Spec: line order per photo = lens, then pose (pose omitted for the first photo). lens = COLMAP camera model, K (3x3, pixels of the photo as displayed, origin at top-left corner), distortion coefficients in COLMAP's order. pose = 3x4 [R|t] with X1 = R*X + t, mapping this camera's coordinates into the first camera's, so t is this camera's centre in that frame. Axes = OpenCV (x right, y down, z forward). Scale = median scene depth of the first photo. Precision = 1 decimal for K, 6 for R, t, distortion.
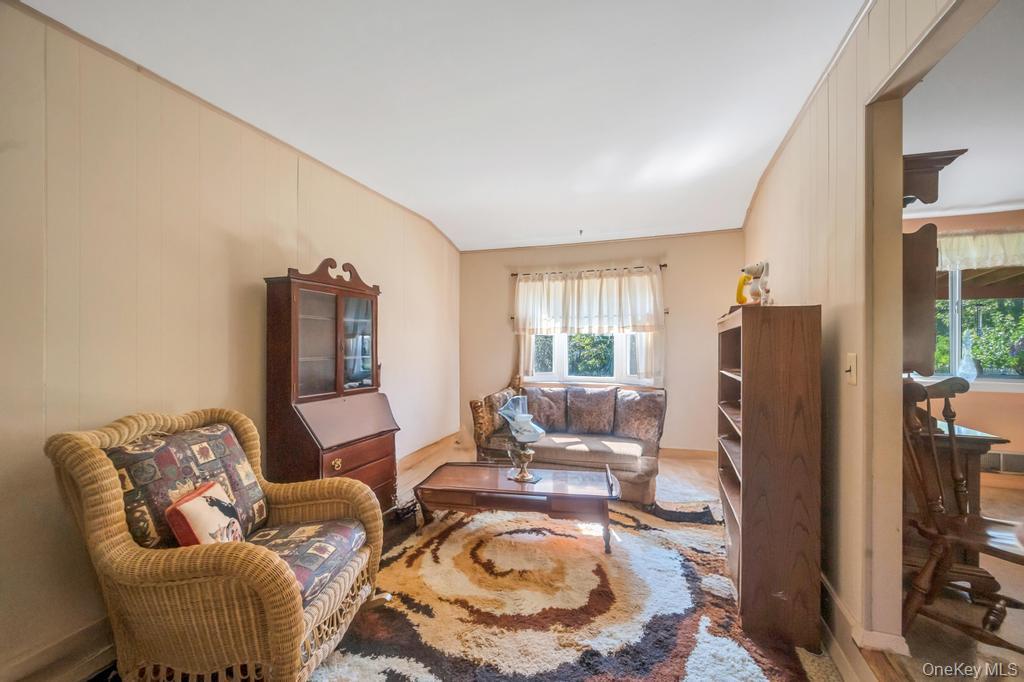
lens RADIAL K [[409.8, 0, 514.4], [0, 409.8, 340.8], [0, 0, 1]] dist [-0.001167, 0.000012]
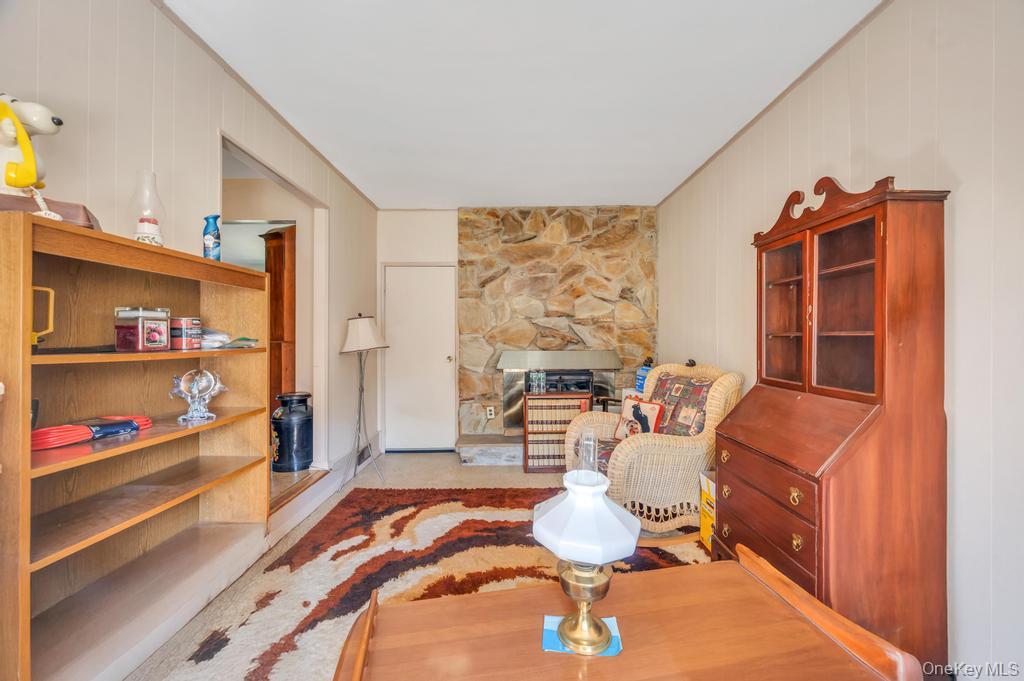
lens RADIAL K [[409.8, 0, 514.4], [0, 409.8, 340.3], [0, 0, 1]] dist [-0.001167, 0.000012]
pose [[-0.939088, -0.001777, -0.343673, 0.249239], [-0.001609, 0.999998, -0.000773, 0.056620], [0.343674, -0.000173, -0.939089, 1.511658]]
